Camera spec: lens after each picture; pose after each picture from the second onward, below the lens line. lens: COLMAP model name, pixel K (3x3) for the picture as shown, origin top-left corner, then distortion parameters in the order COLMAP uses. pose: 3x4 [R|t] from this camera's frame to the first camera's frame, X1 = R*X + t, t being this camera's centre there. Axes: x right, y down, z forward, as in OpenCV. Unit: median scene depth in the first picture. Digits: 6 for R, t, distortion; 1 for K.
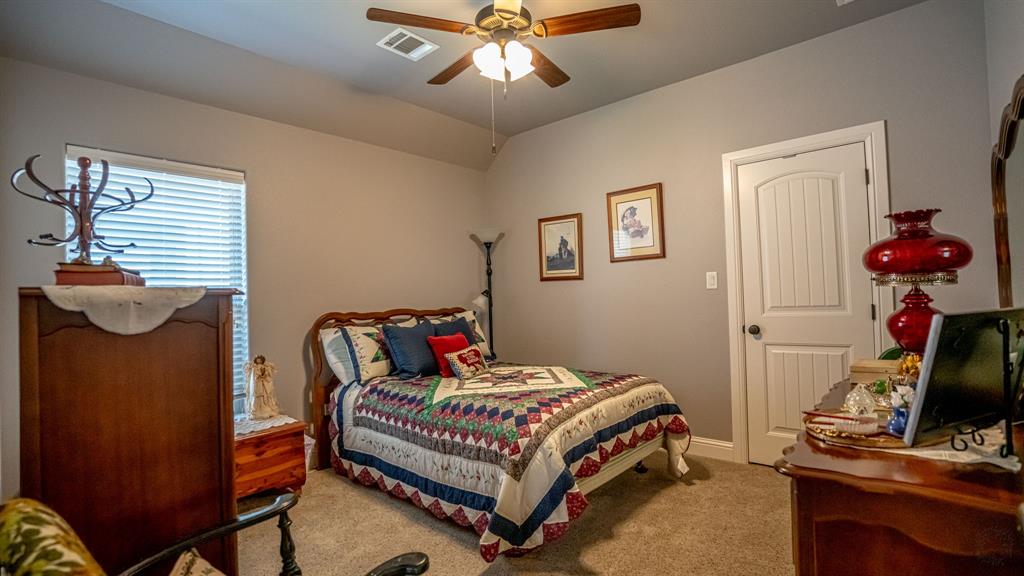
lens RADIAL K [[472.1, 0, 509.6], [0, 472.1, 291.4], [0, 0, 1]] dist [-0.063509, 0.025704]
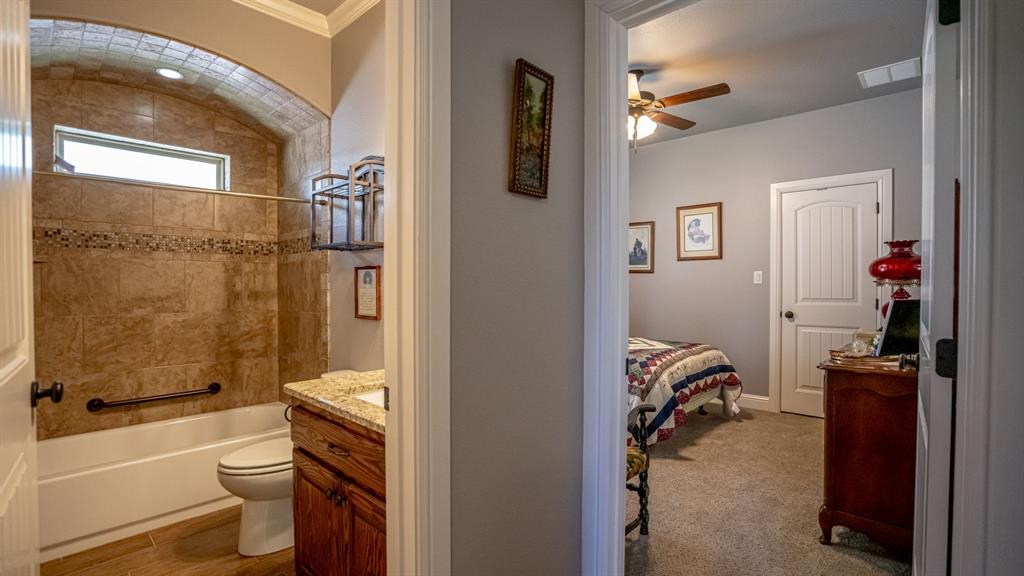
lens RADIAL K [[472.1, 0, 509.6], [0, 472.1, 291.4], [0, 0, 1]] dist [-0.063509, 0.025704]
pose [[0.999155, 0.032849, -0.024705, -0.306175], [-0.032122, 0.999055, 0.029270, 0.000247], [0.025644, -0.028452, 0.999266, -0.441741]]
